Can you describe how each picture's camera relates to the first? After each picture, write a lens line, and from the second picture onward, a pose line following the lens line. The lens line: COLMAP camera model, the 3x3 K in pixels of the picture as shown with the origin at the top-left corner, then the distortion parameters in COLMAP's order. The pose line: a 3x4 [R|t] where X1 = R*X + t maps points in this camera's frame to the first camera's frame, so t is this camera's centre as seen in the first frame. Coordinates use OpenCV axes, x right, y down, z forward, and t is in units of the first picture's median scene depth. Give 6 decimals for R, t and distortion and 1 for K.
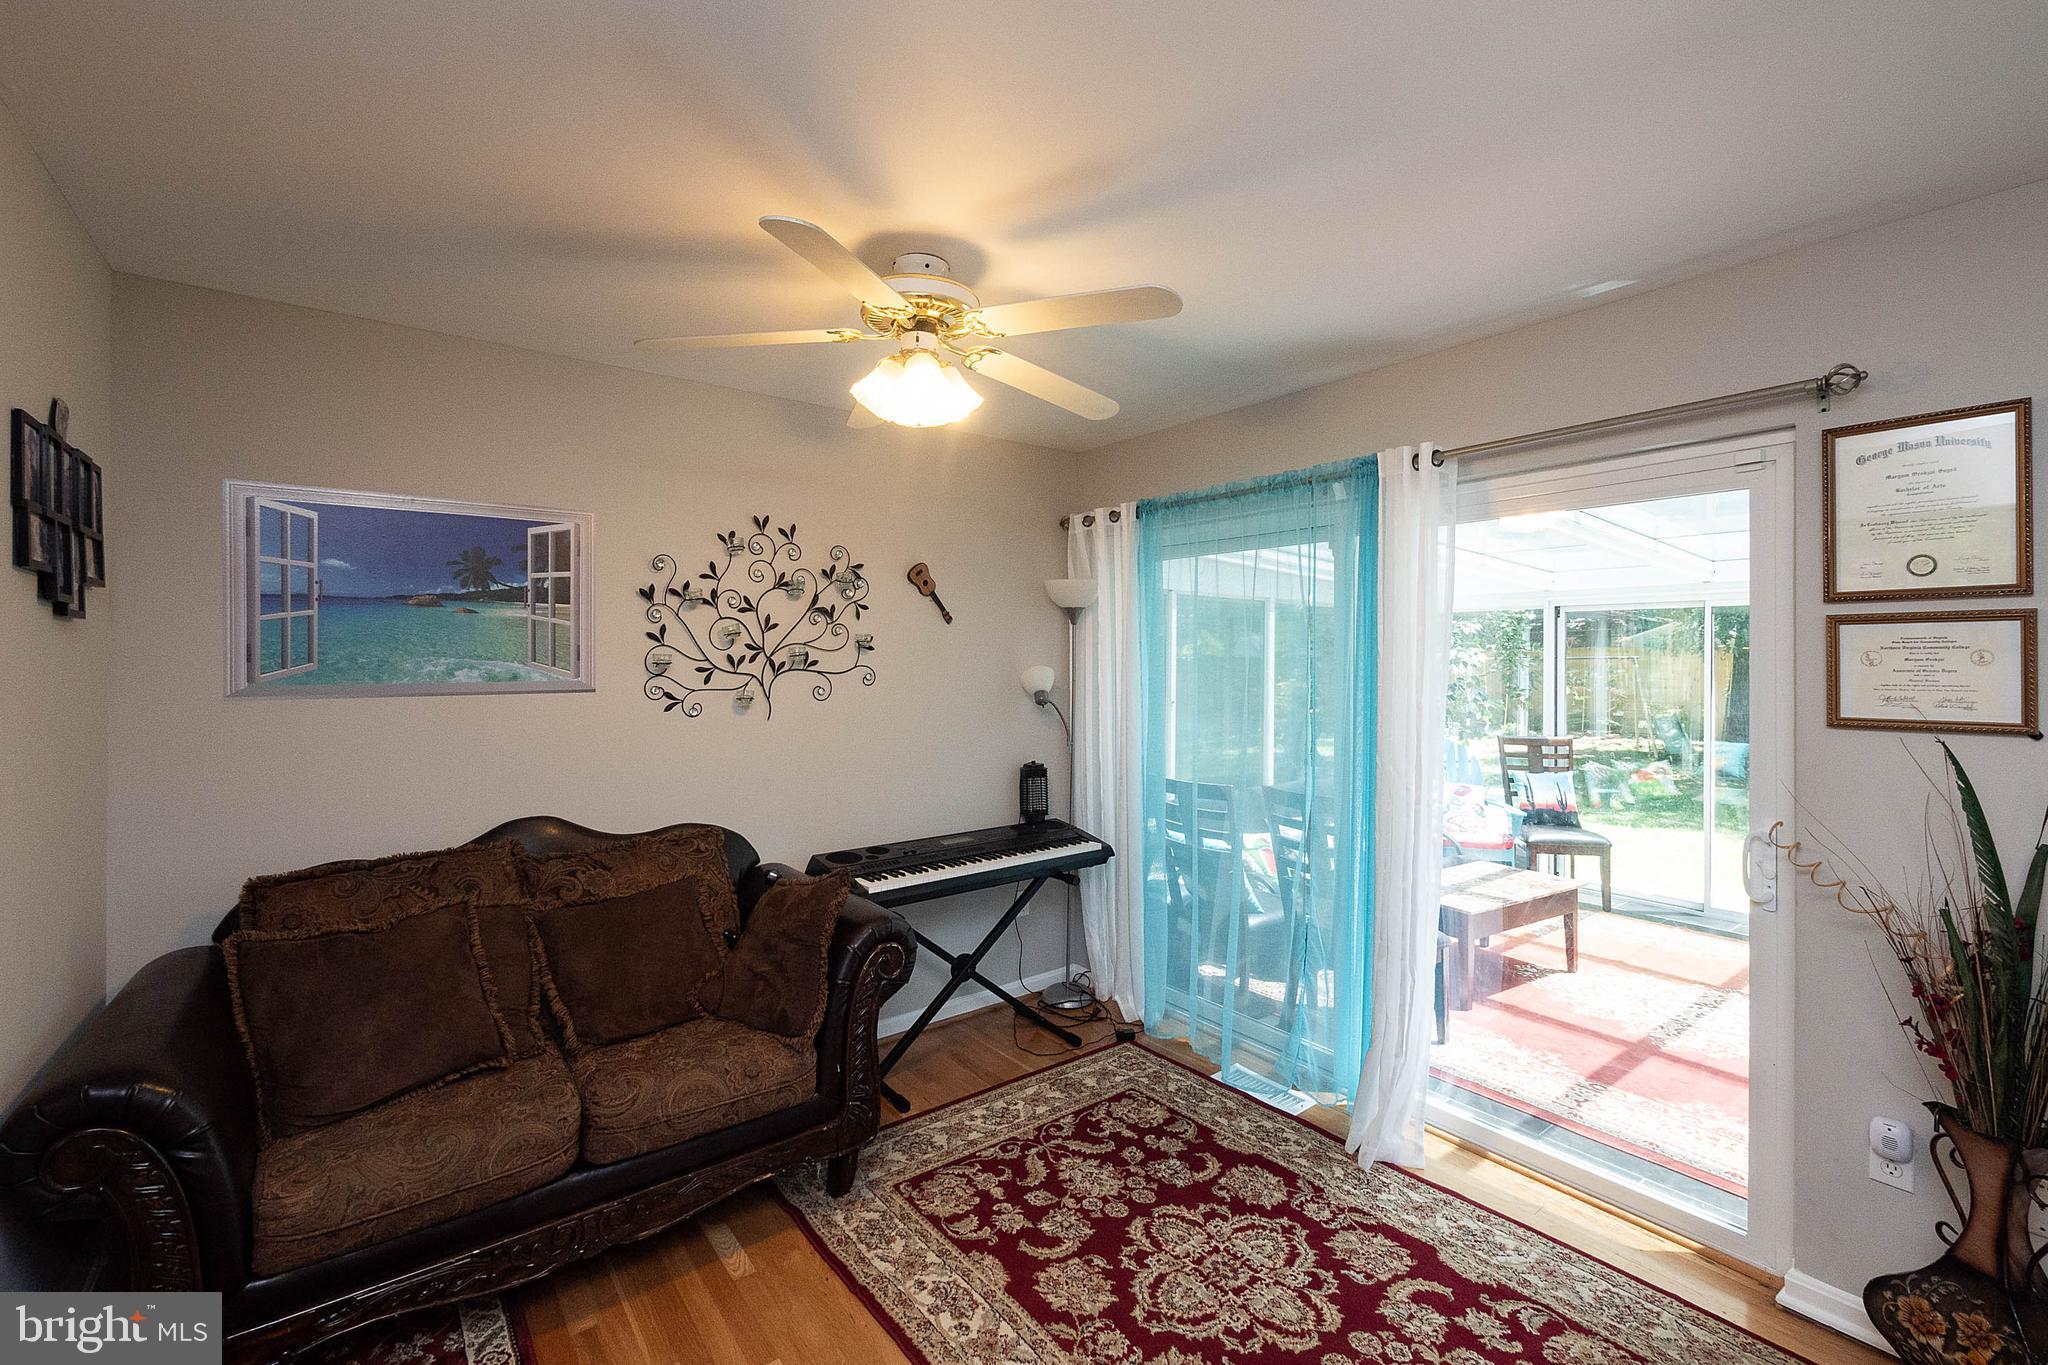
lens RADIAL K [[870.4, 0, 1010.2], [0, 870.4, 674.3], [0, 0, 1]] dist [-0.007707, 0.000718]
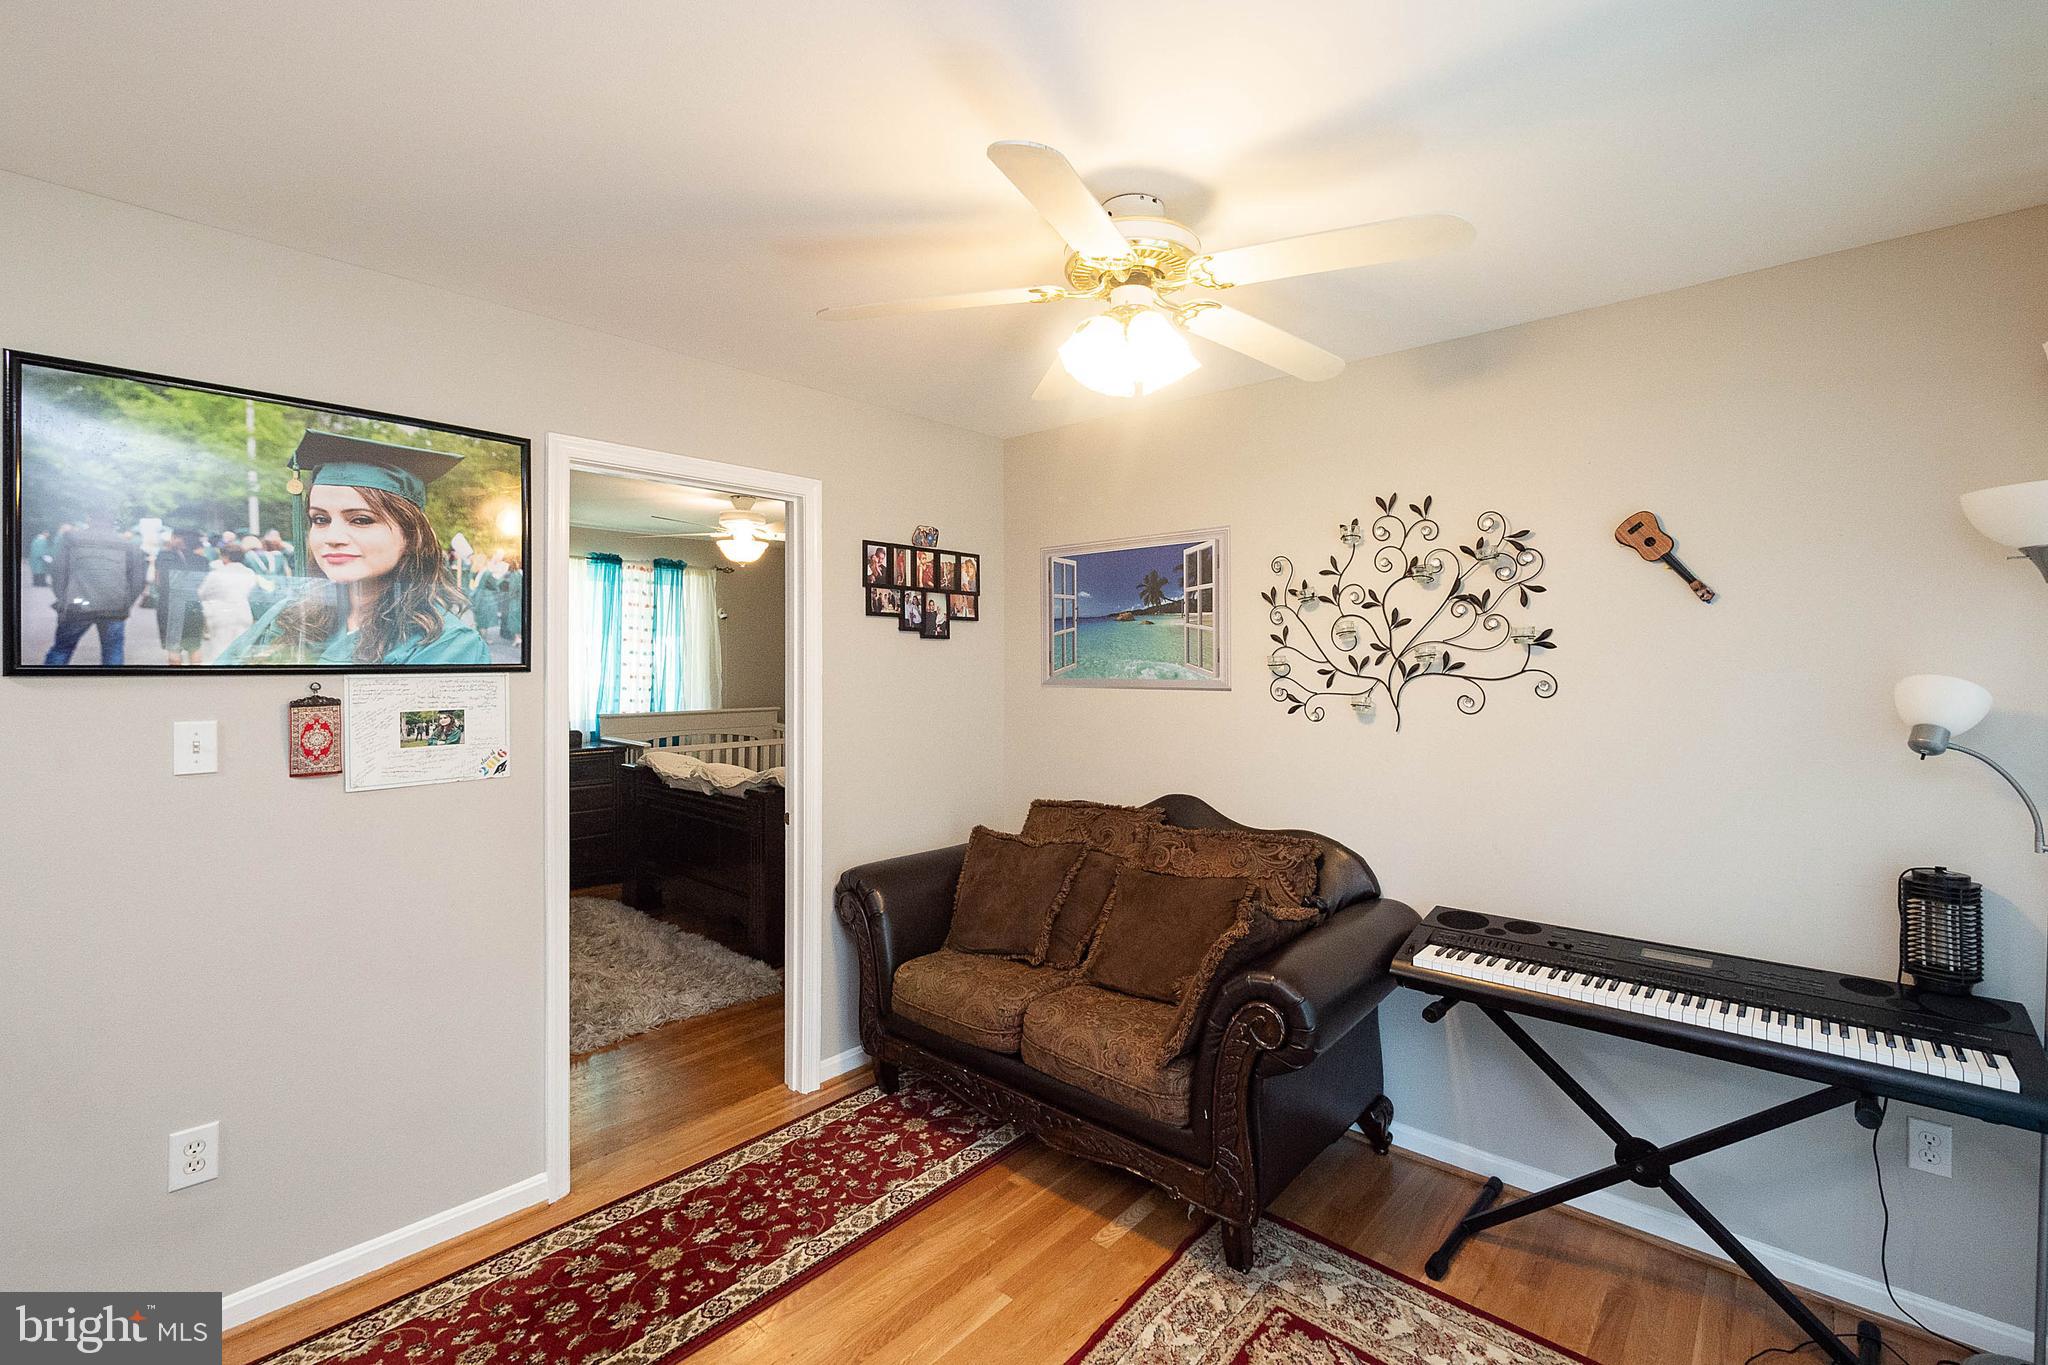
lens RADIAL K [[870.4, 0, 1026.1], [0, 870.4, 668.9], [0, 0, 1]] dist [-0.007707, 0.000718]
pose [[0.203950, 0.011125, -0.978918, 0.504307], [-0.015328, 0.999849, 0.008170, -0.011505], [0.978861, 0.013339, 0.204090, 0.492062]]
